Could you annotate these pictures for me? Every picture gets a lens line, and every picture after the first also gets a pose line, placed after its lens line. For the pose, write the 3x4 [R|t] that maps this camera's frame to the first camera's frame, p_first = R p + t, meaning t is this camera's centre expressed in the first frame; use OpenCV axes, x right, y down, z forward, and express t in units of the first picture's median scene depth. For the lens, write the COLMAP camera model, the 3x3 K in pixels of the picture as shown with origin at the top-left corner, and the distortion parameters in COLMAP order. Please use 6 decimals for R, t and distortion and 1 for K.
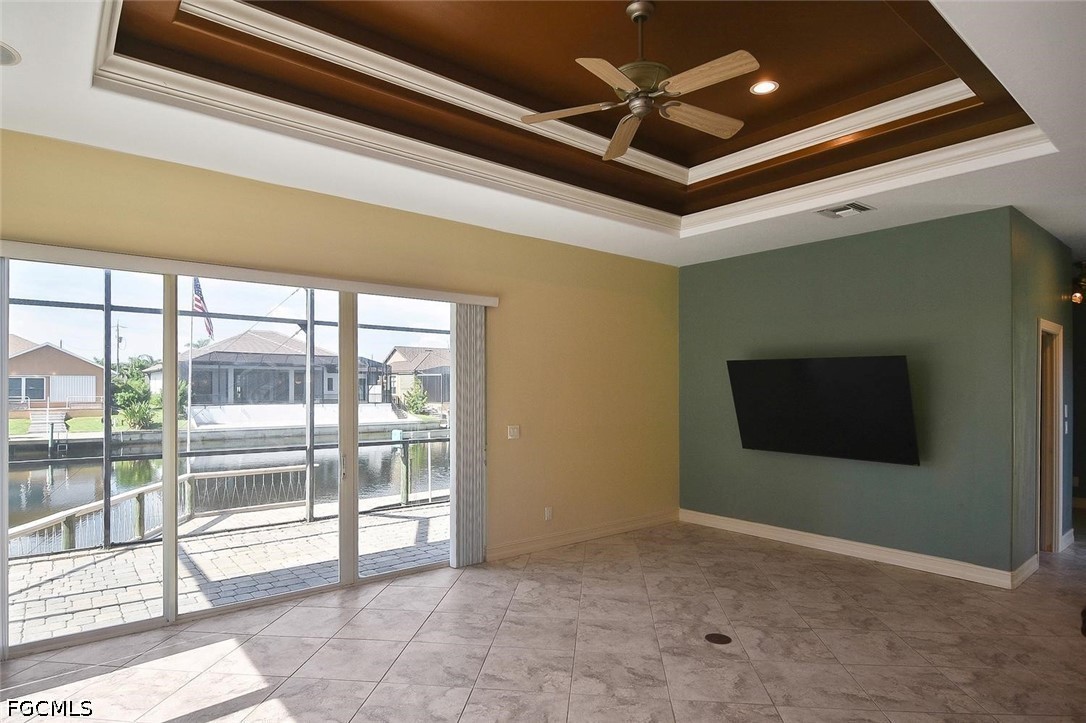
lens RADIAL K [[604.1, 0, 542.7], [0, 604.1, 387.4], [0, 0, 1]] dist [-0.010448, -0.001367]
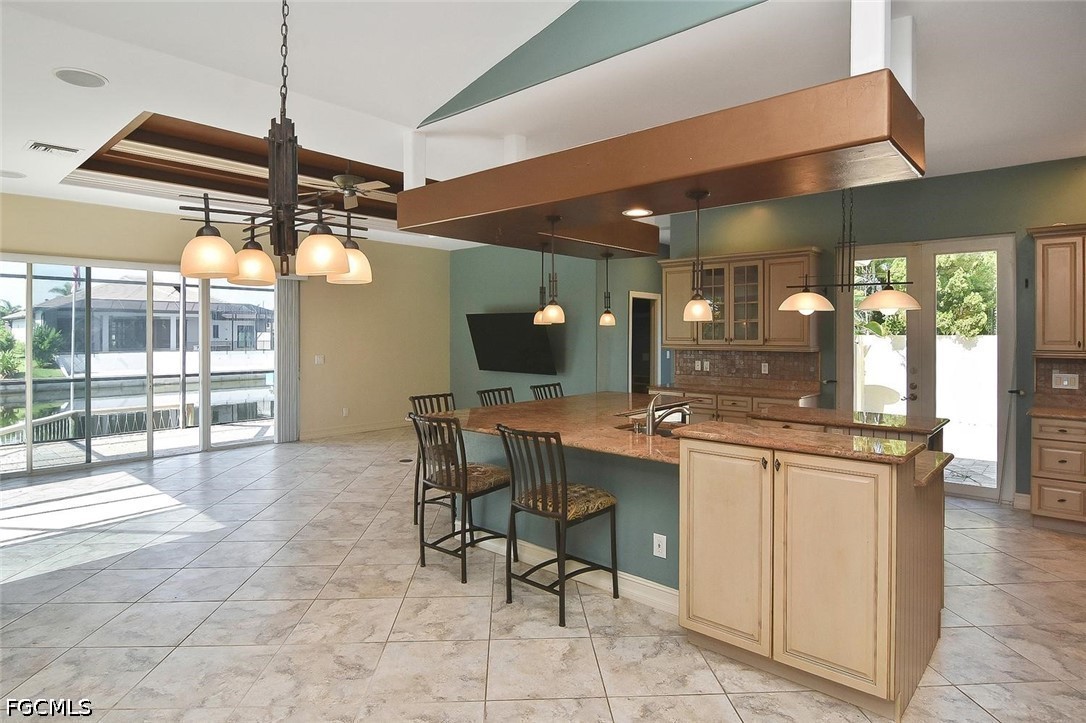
lens RADIAL K [[604.1, 0, 548.9], [0, 604.1, 334.3], [0, 0, 1]] dist [-0.010448, -0.001367]
pose [[0.986966, -0.003712, 0.160886, 0.101815], [0.003709, 0.999993, 0.000319, 0.003349], [-0.160887, 0.000281, 0.986973, -0.229094]]
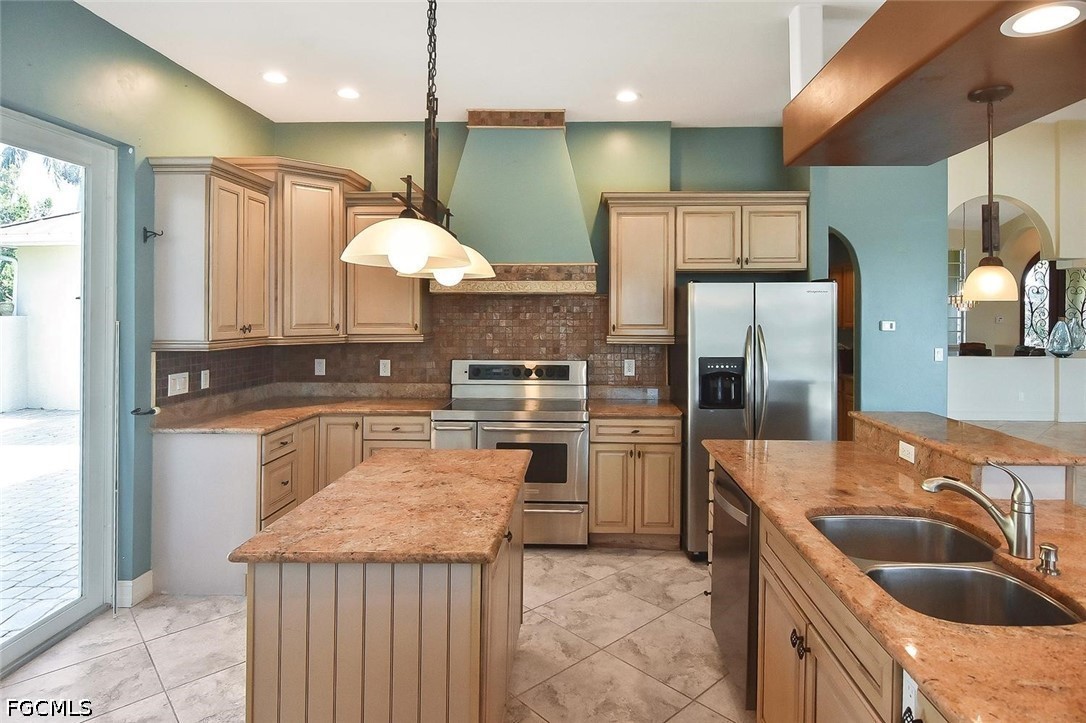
lens RADIAL K [[604.1, 0, 578.4], [0, 604.1, 310.3], [0, 0, 1]] dist [-0.010448, -0.001367]
pose [[-0.769642, -0.003320, 0.638468, 0.169445], [-0.005479, 0.999984, -0.001405, 0.001924], [-0.638453, -0.004580, -0.769647, 0.107126]]
